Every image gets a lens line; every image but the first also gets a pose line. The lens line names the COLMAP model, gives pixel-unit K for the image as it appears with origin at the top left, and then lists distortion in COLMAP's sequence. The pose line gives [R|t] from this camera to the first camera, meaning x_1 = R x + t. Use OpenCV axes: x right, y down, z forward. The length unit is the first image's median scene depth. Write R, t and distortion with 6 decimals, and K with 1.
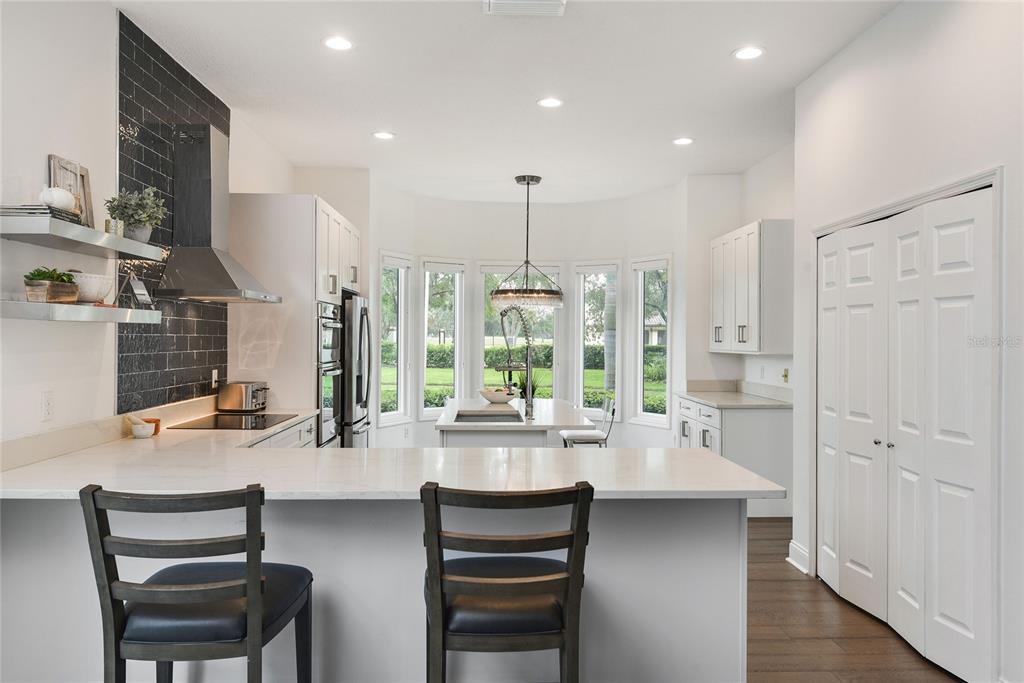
lens RADIAL K [[730.1, 0, 528.7], [0, 730.1, 344.6], [0, 0, 1]] dist [0.000447, -0.001865]
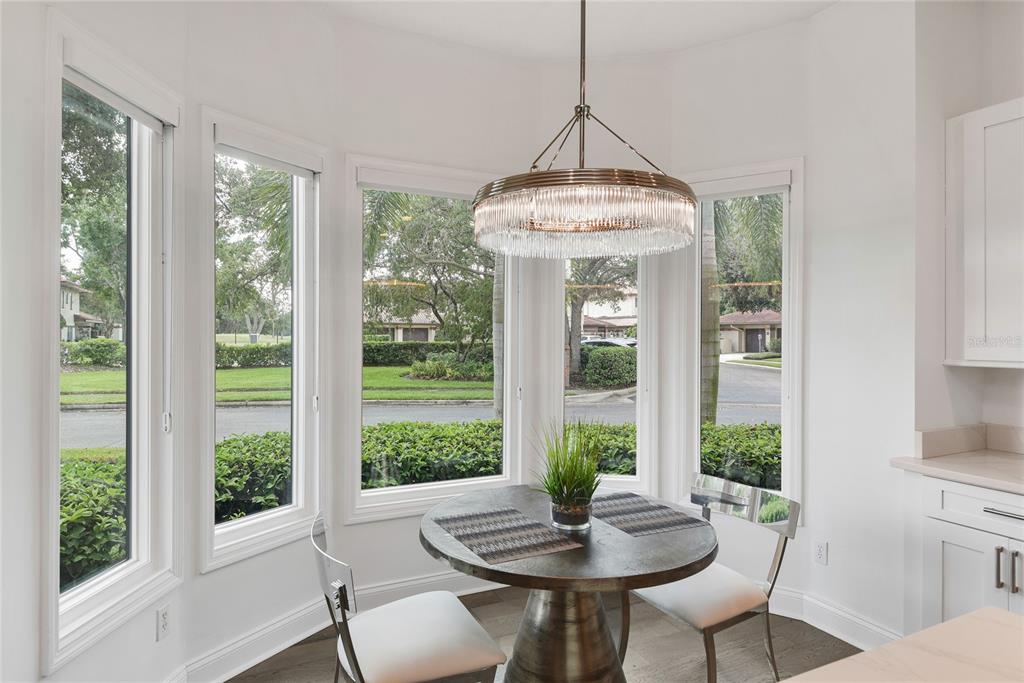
lens RADIAL K [[581.2, 0, 517.7], [0, 581.2, 334.0], [0, 0, 1]] dist [0.004695, 0.000549]
pose [[0.914244, -0.002359, 0.405156, -0.171378], [0.006815, 0.999931, -0.009556, -0.006245], [-0.405106, 0.011497, 0.914197, 0.938862]]
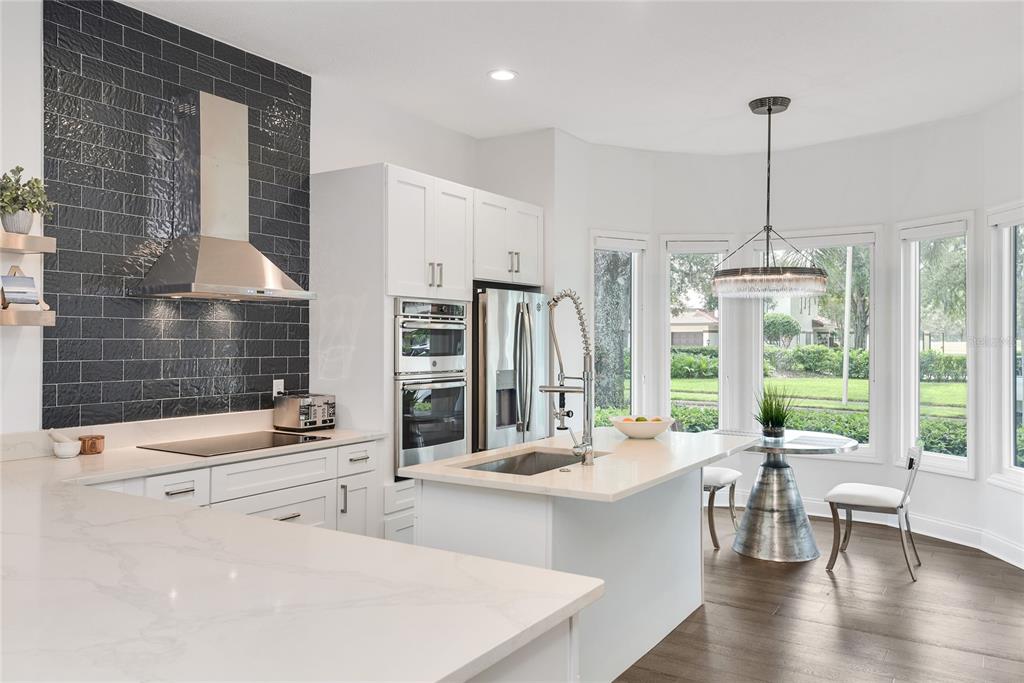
lens RADIAL K [[770.4, 0, 514.9], [0, 770.4, 336.2], [0, 0, 1]] dist [0.012349, -0.014777]
pose [[0.806542, -0.010428, -0.591084, 0.293402], [-0.000184, 0.999840, -0.017892, -0.000363], [0.591176, 0.014540, 0.806411, 0.377234]]
